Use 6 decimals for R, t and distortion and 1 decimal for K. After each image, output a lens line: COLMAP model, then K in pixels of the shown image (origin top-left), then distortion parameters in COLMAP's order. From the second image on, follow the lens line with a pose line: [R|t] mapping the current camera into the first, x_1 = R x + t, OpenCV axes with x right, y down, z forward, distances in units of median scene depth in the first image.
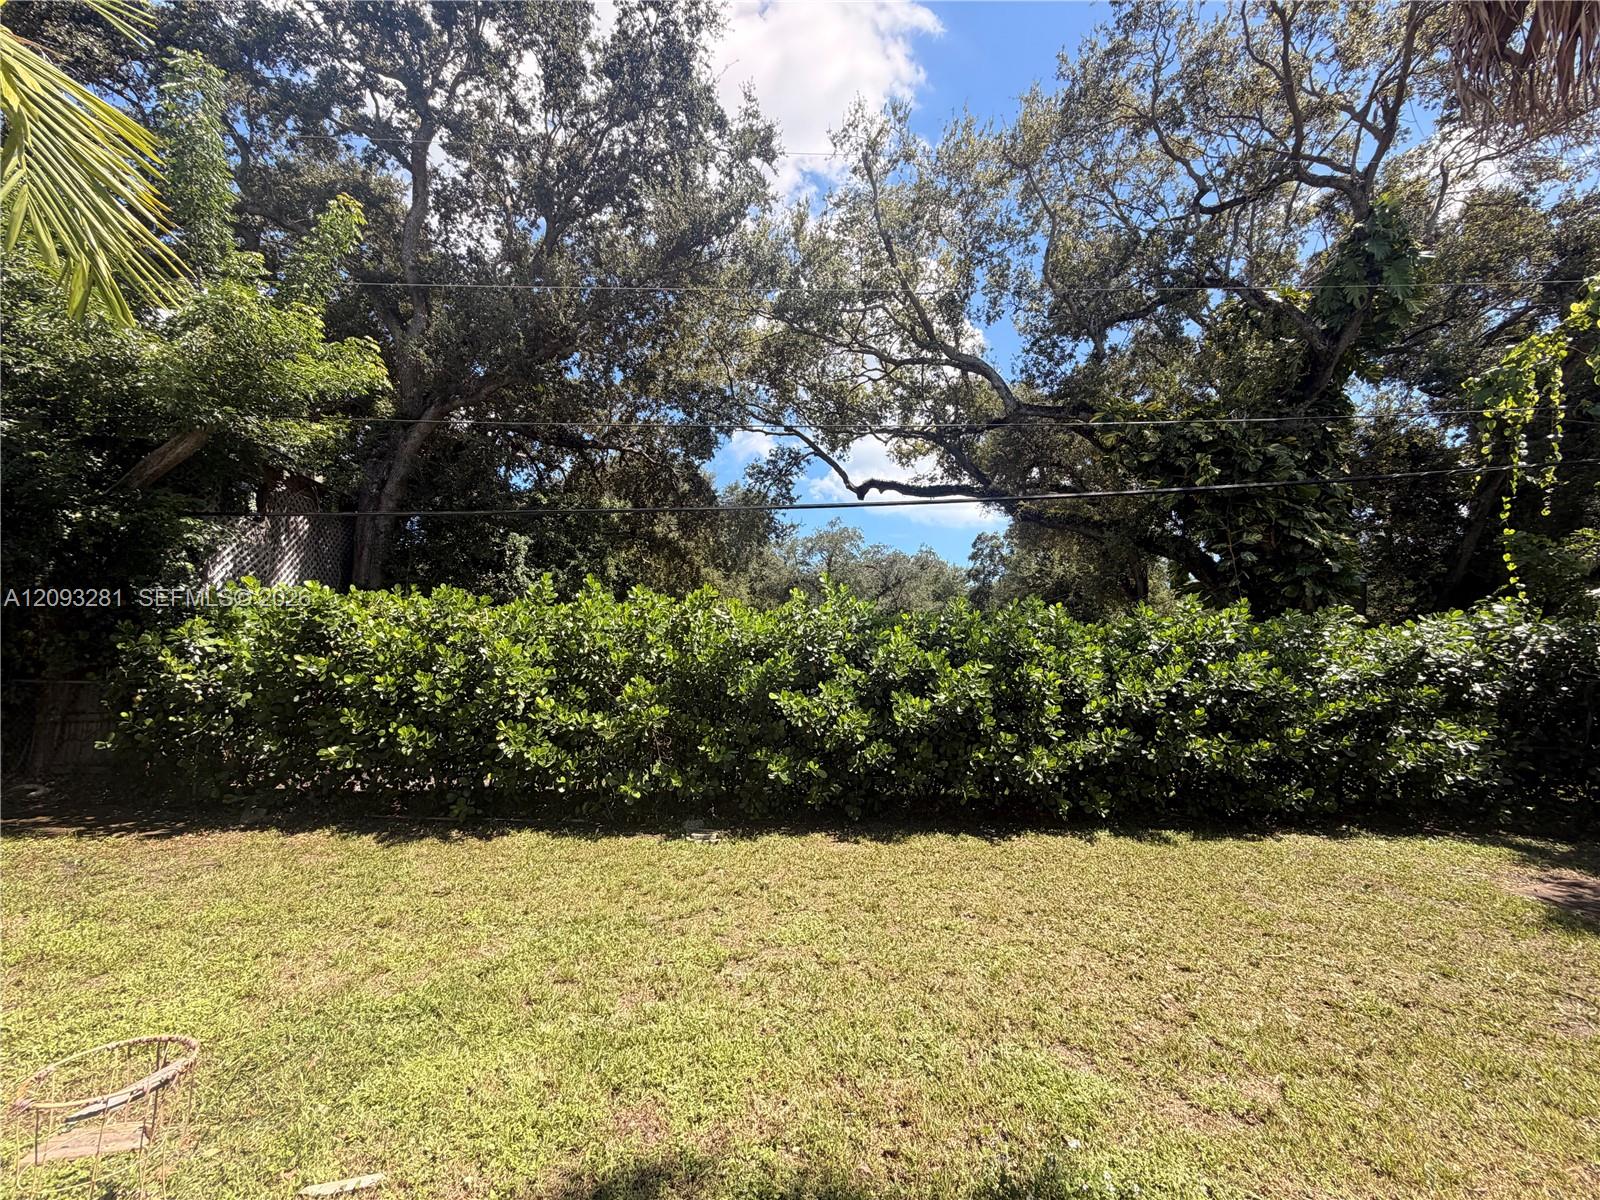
lens RADIAL K [[639.2, 0, 799.3], [0, 639.2, 601.2], [0, 0, 1]] dist [0.000418, 0.000590]
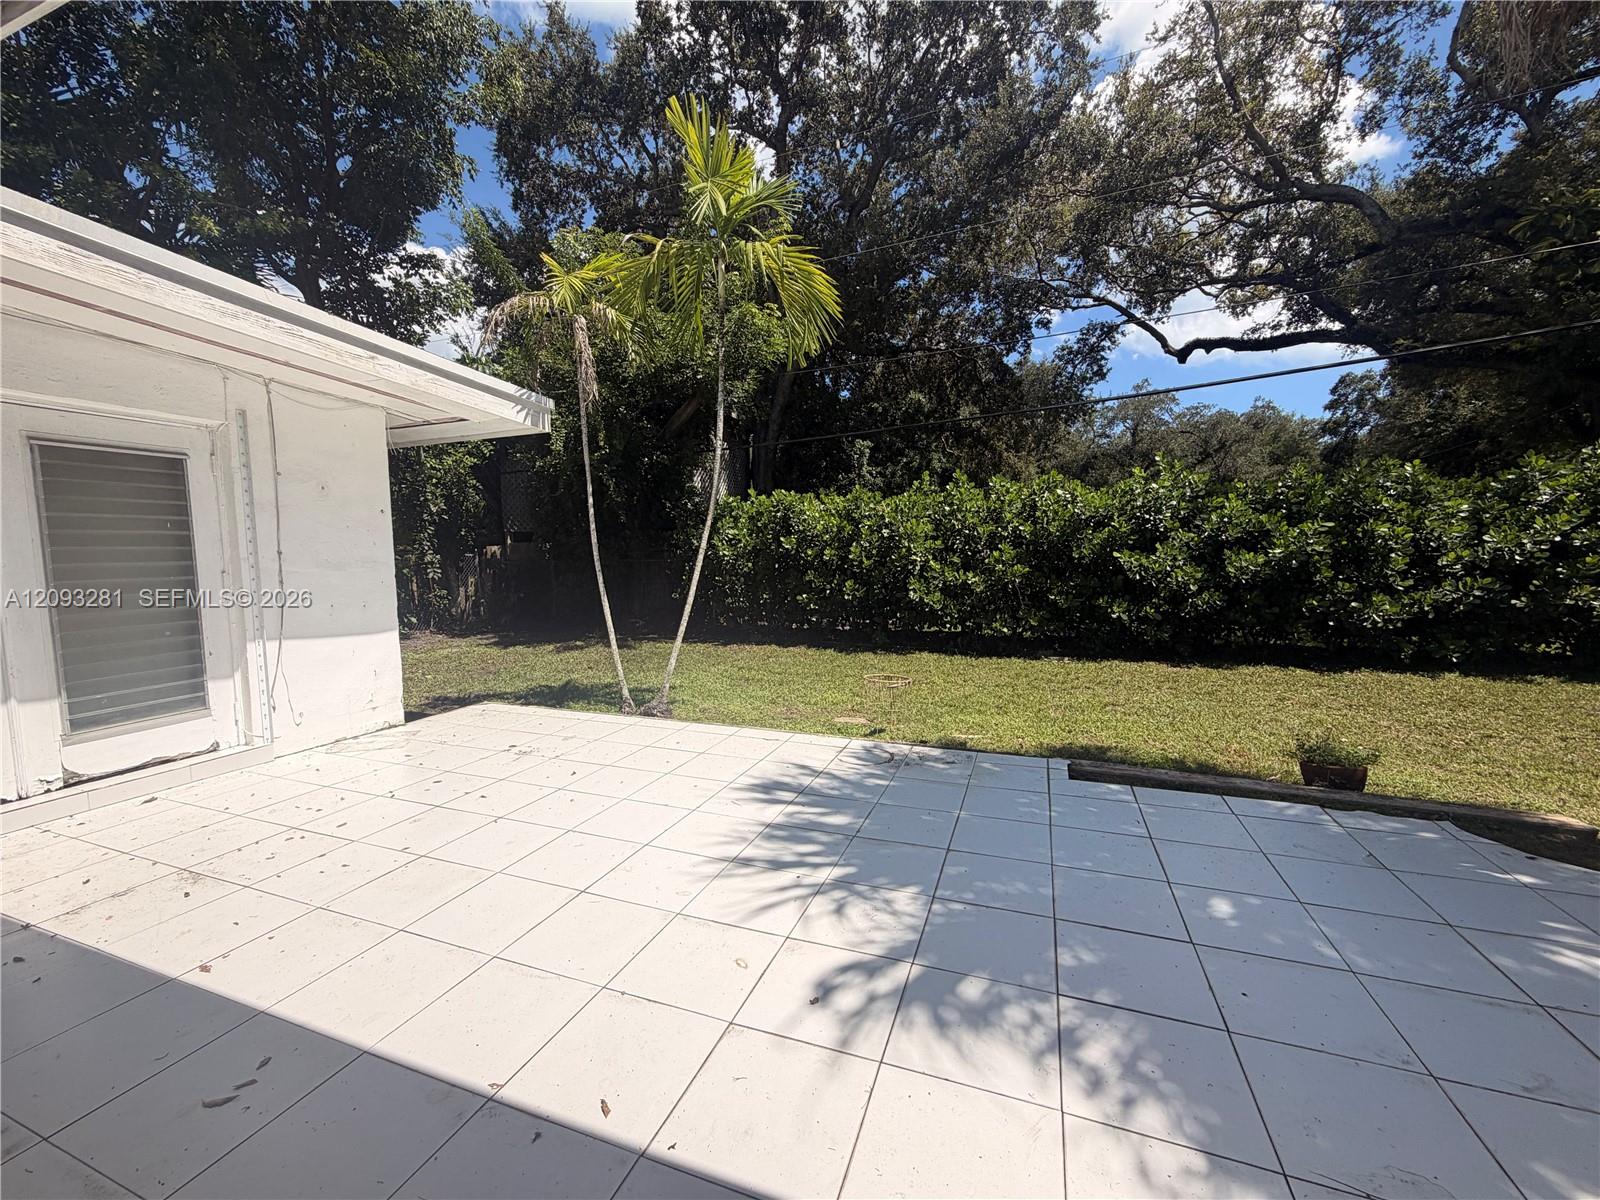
lens RADIAL K [[639.2, 0, 798.8], [0, 639.2, 601.4], [0, 0, 1]] dist [0.000418, 0.000590]
pose [[0.911270, 0.001911, -0.411805, -0.079561], [0.070115, 0.984668, 0.159725, -0.008113], [0.405797, -0.174426, 0.897165, -0.368408]]
